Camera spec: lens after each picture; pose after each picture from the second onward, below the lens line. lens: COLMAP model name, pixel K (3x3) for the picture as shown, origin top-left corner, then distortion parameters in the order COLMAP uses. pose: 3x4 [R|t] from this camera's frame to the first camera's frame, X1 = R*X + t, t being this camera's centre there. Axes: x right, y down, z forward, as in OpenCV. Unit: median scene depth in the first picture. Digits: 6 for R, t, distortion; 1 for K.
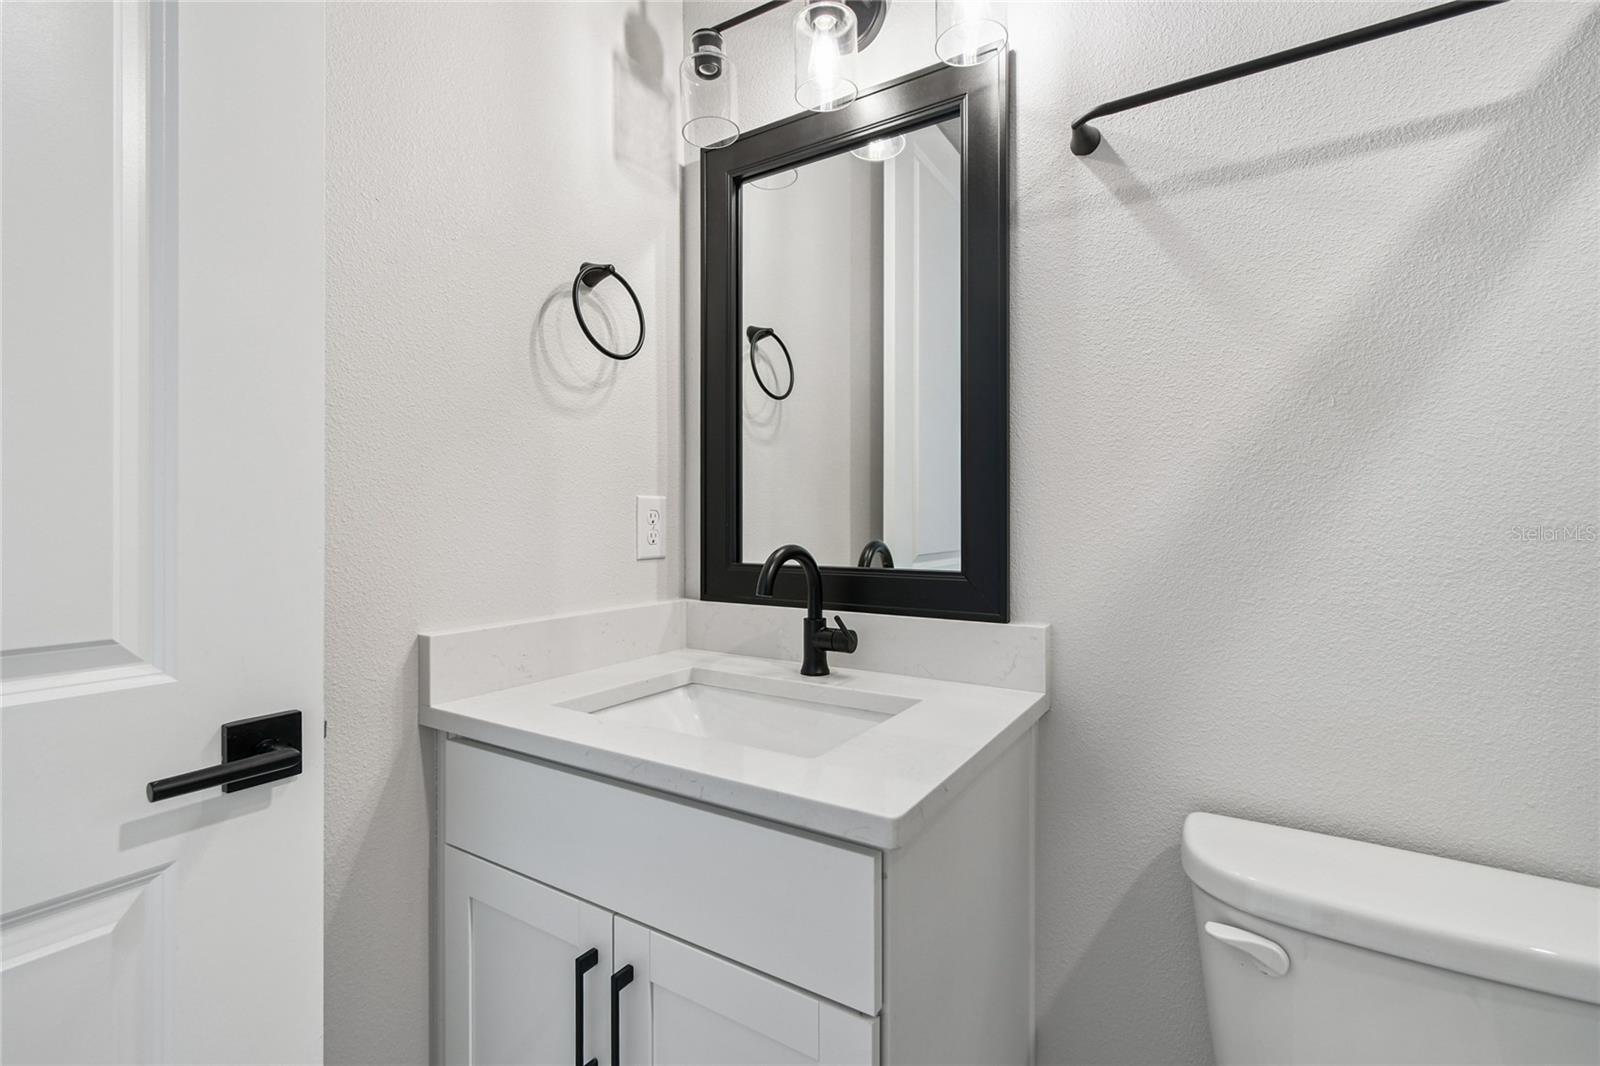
lens RADIAL K [[711.8, 0, 798.7], [0, 711.8, 523.4], [0, 0, 1]] dist [-0.000157, -0.000324]
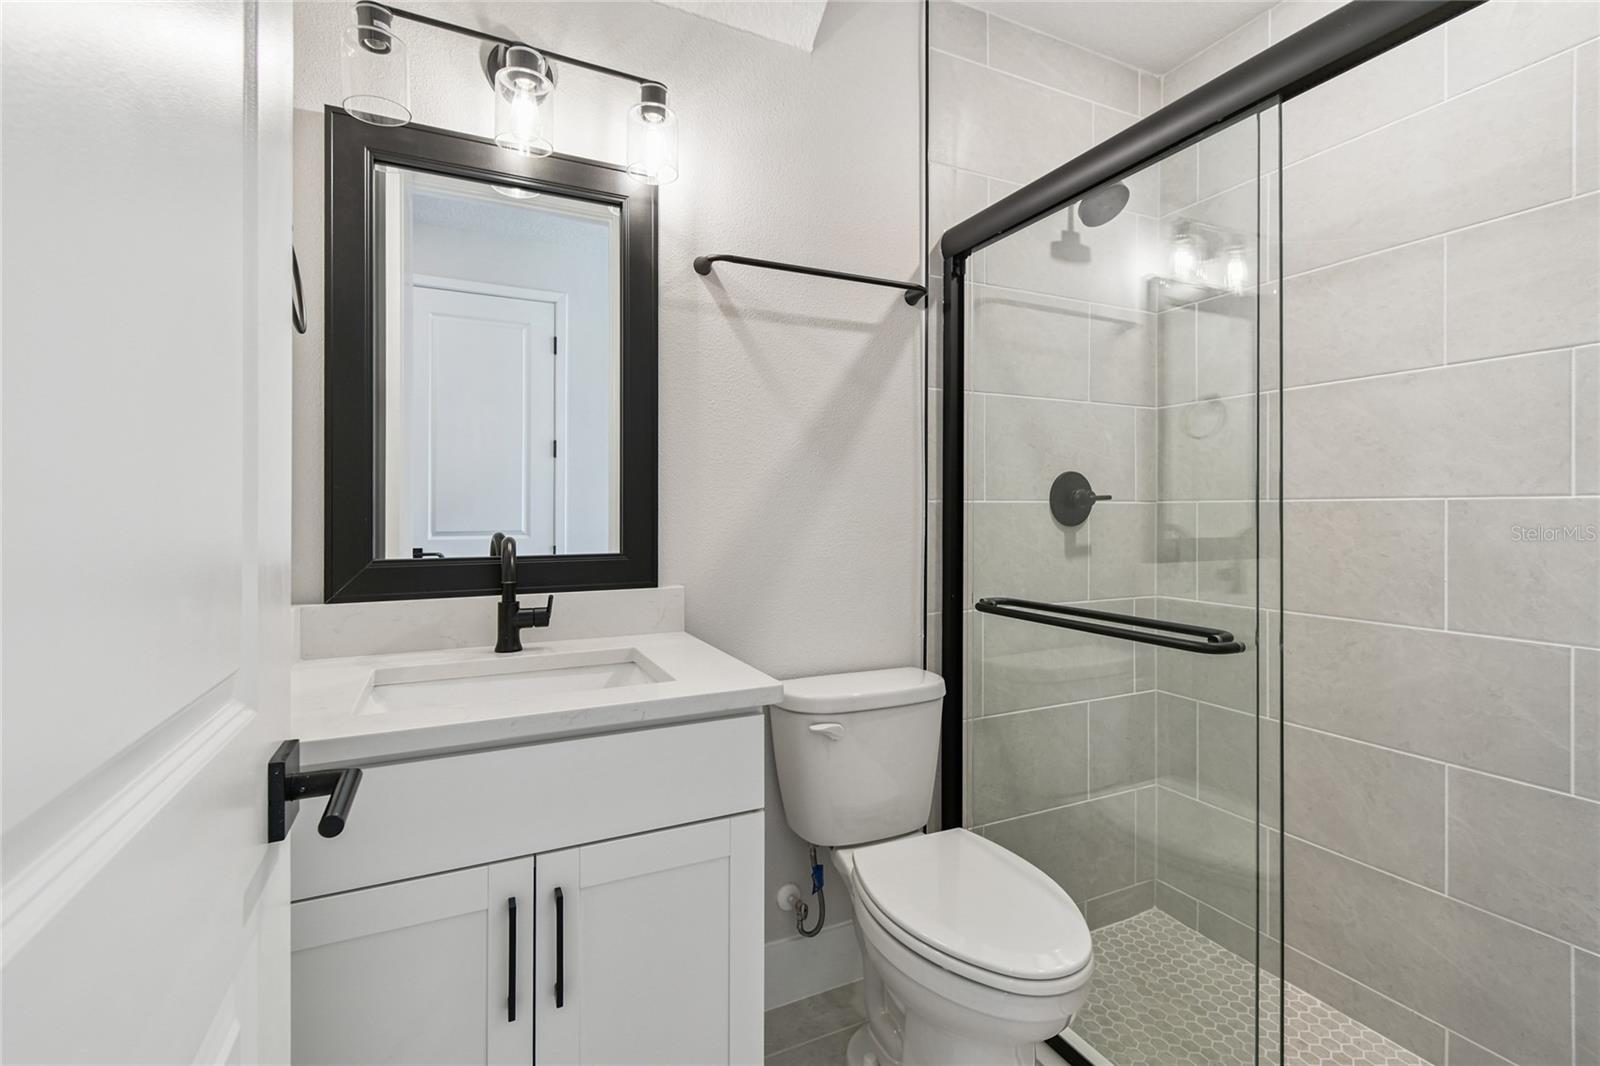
lens RADIAL K [[711.8, 0, 798.7], [0, 711.8, 523.4], [0, 0, 1]] dist [-0.000157, -0.000324]
pose [[0.537681, -0.019433, 0.842924, -0.685378], [-0.001962, 0.999703, 0.024299, -0.021529], [-0.843146, -0.014719, 0.537483, 0.003254]]
